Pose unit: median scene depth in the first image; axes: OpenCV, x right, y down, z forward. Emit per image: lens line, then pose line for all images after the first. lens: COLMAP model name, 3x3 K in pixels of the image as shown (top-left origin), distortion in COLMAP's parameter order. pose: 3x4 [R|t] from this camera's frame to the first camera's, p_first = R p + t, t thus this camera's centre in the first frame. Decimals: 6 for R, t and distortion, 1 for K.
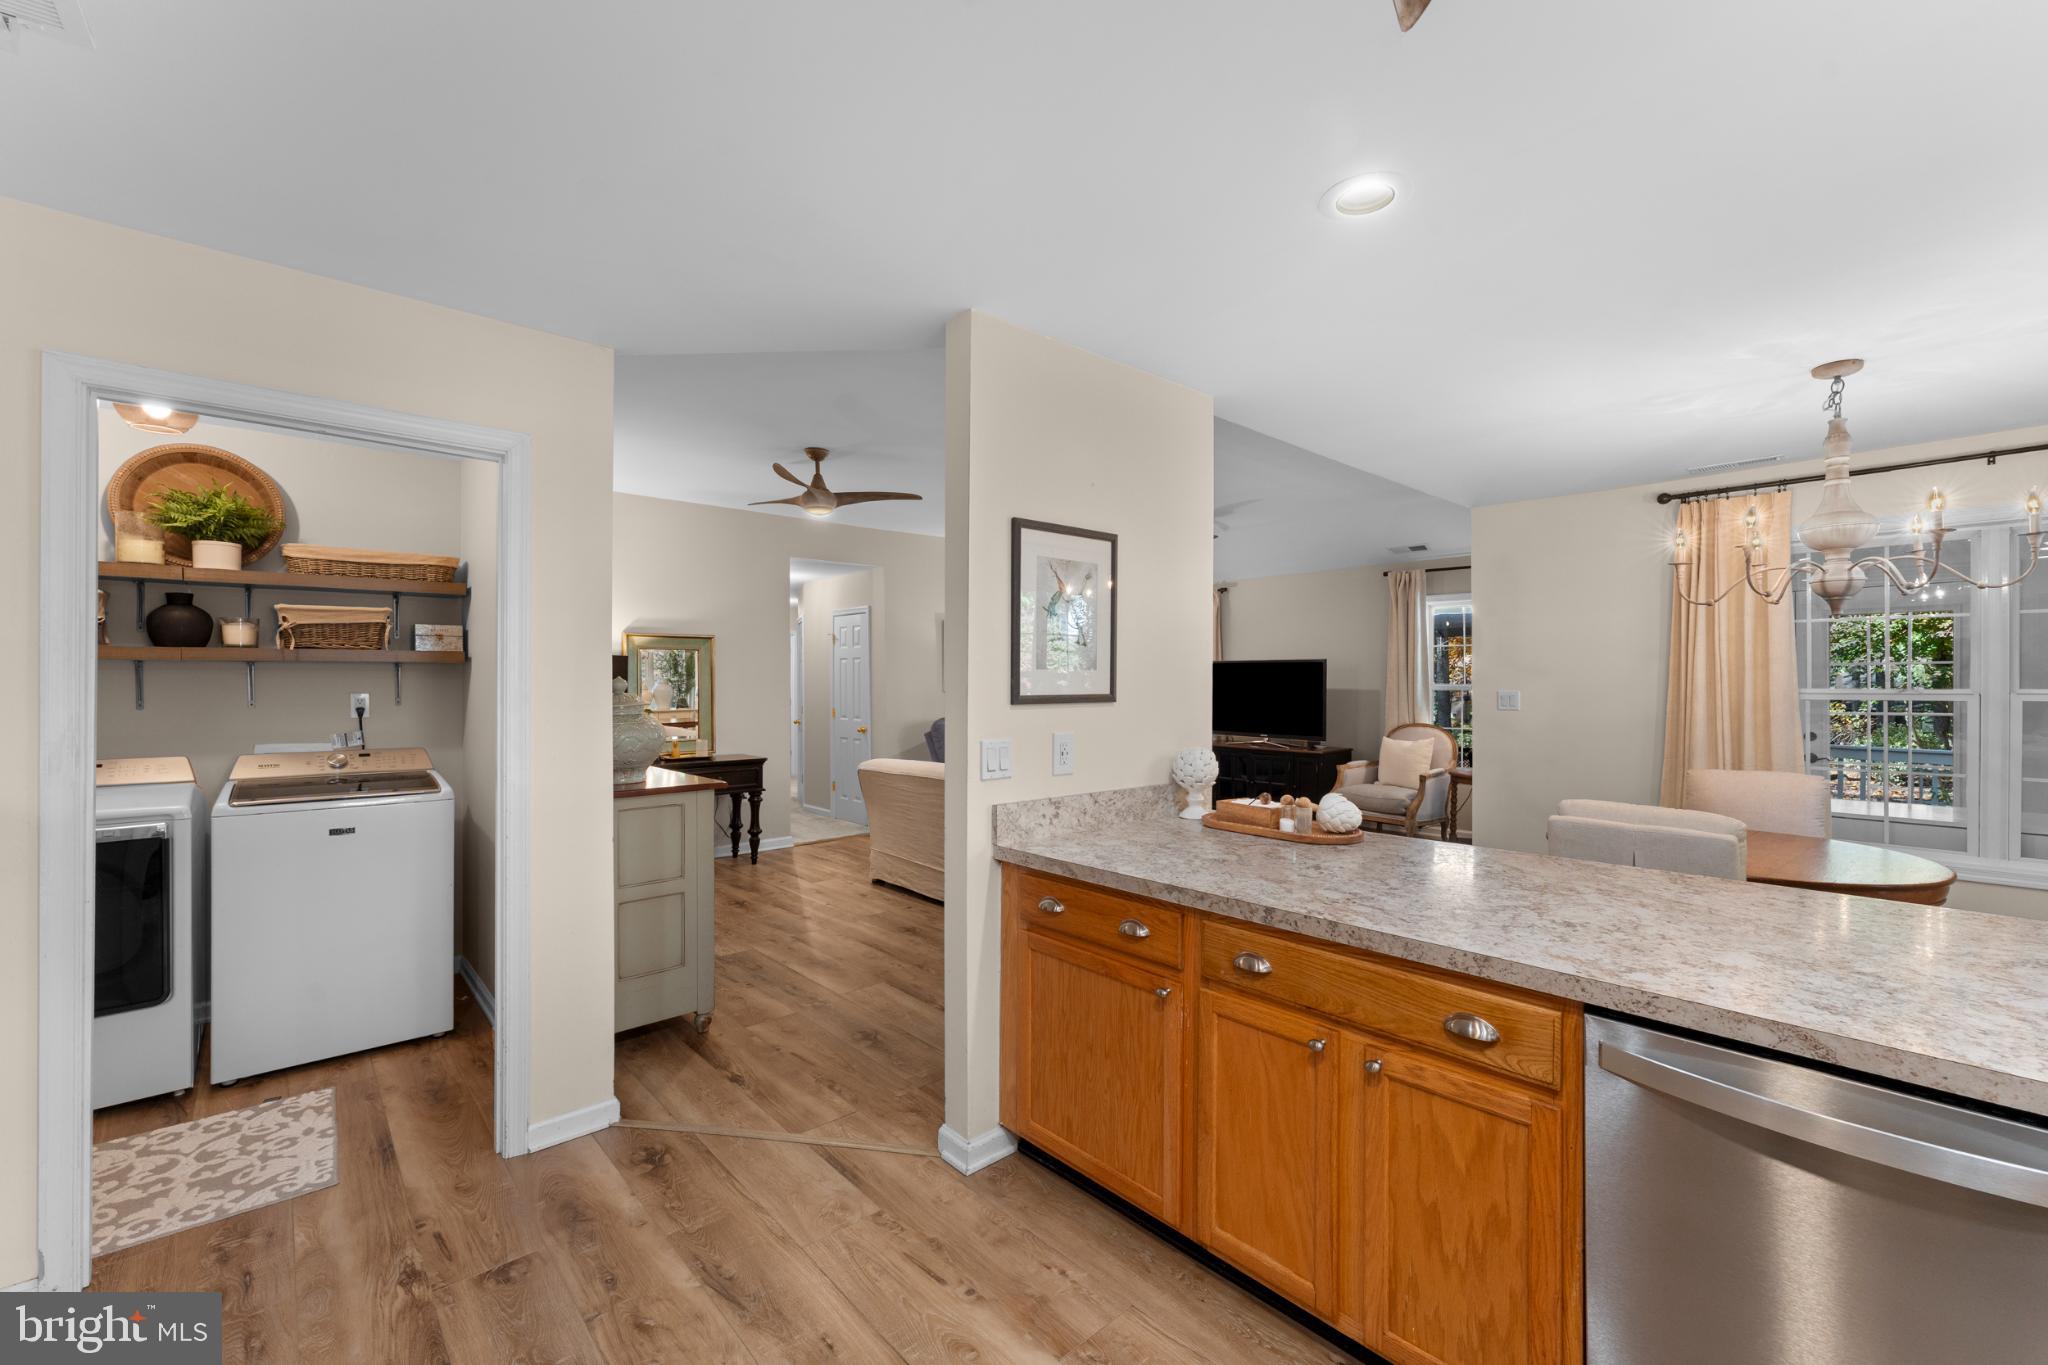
lens RADIAL K [[826.6, 0, 1026.6], [0, 826.6, 683.6], [0, 0, 1]] dist [-0.008597, 0.000952]
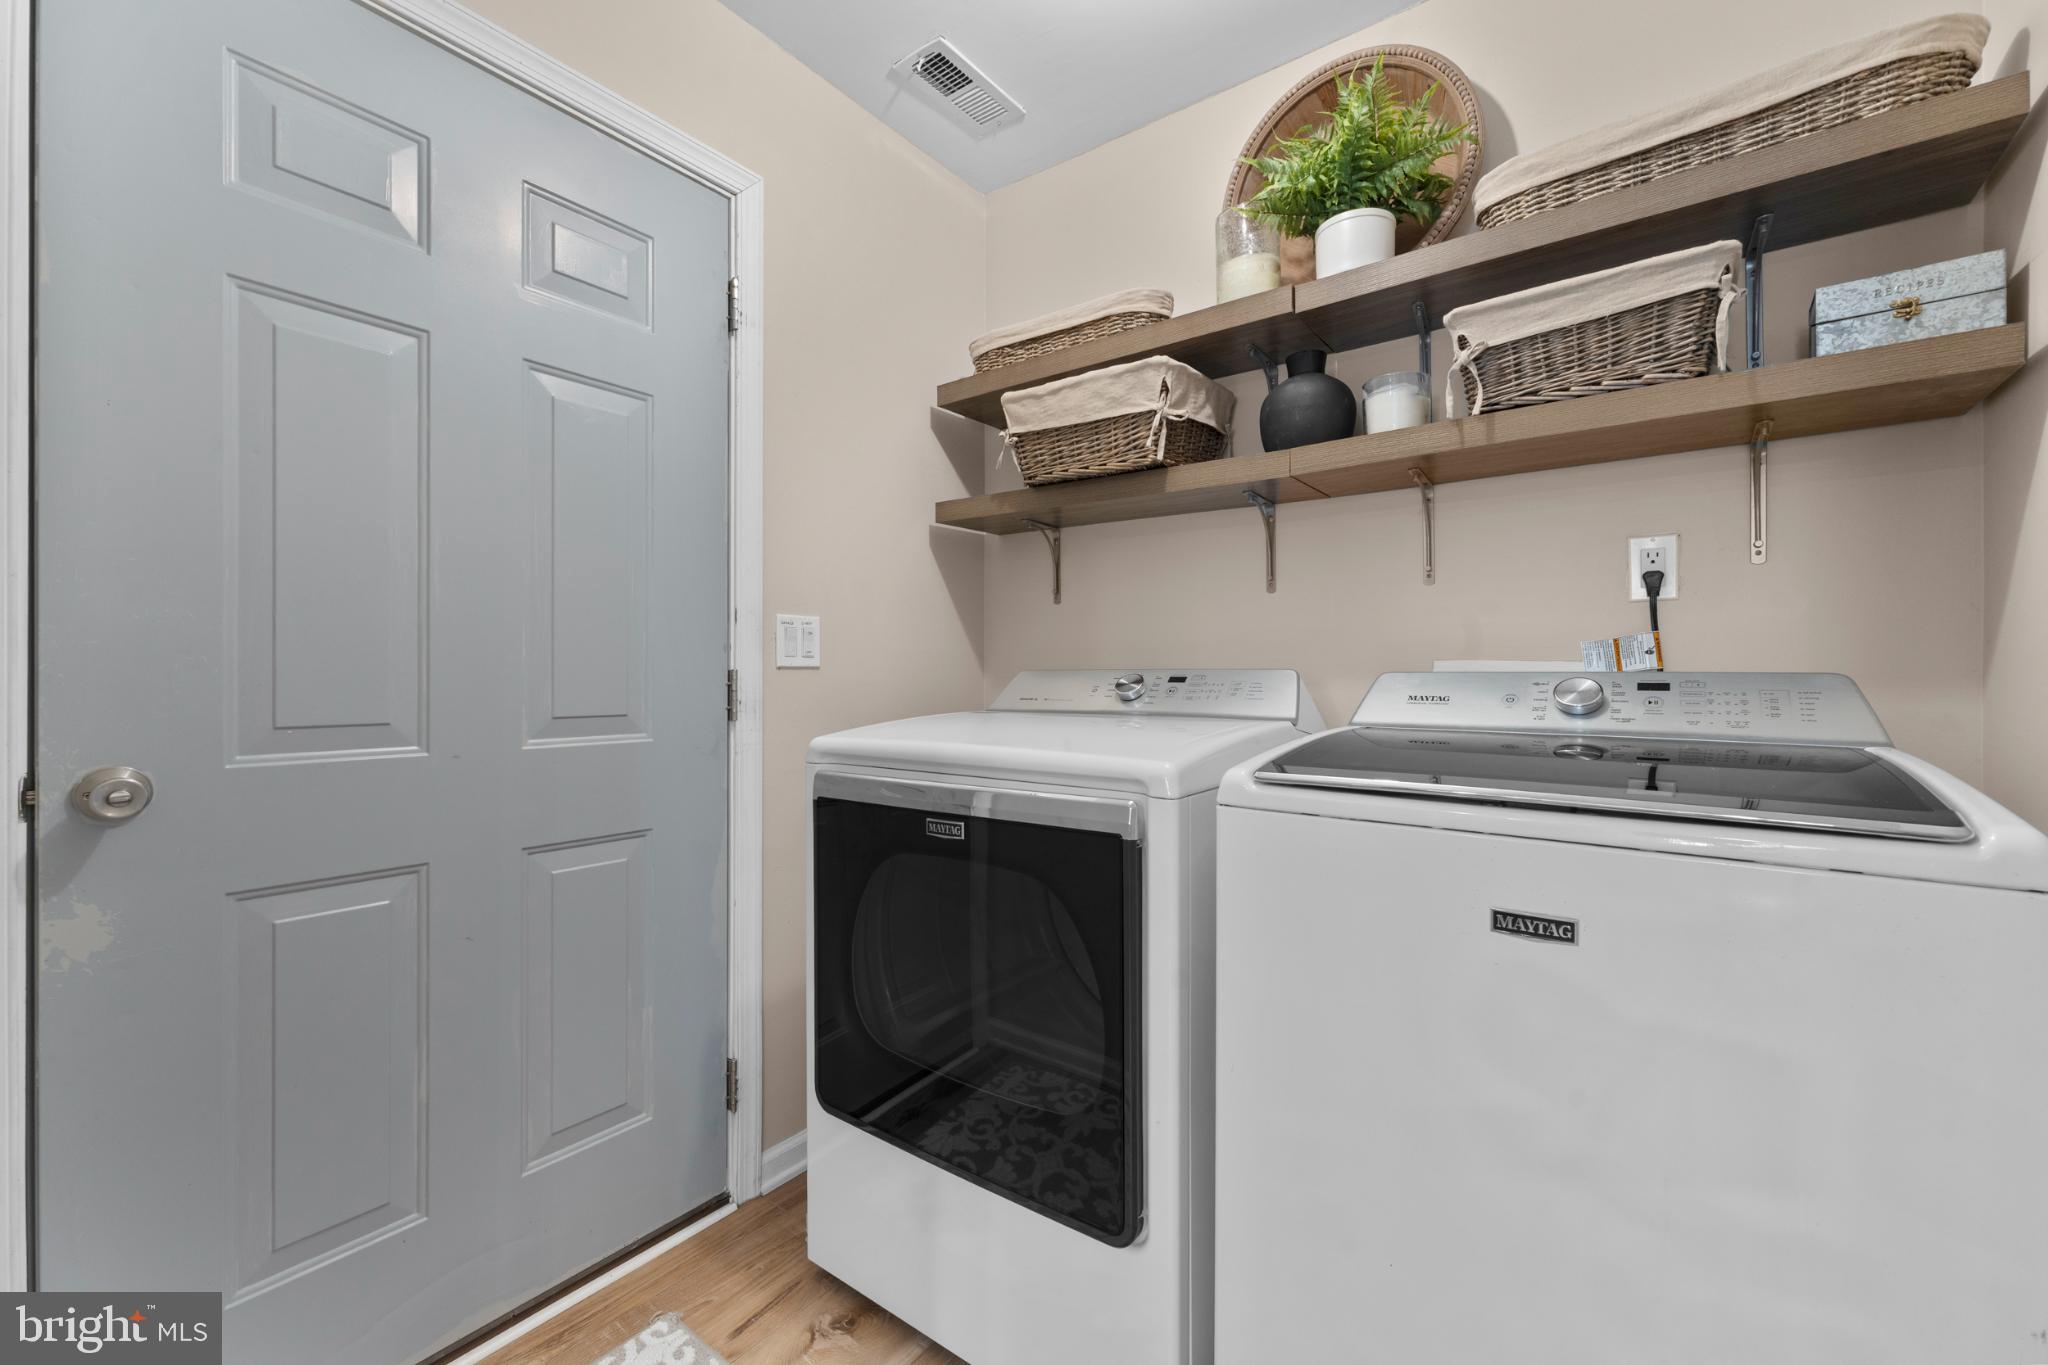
lens RADIAL K [[826.6, 0, 1021.9], [0, 826.6, 677.9], [0, 0, 1]] dist [-0.008597, 0.000952]
pose [[0.186719, 0.007018, -0.982388, -0.523934], [-0.004579, 0.999970, 0.006273, 0.084383], [0.982403, 0.003327, 0.186745, 0.686560]]
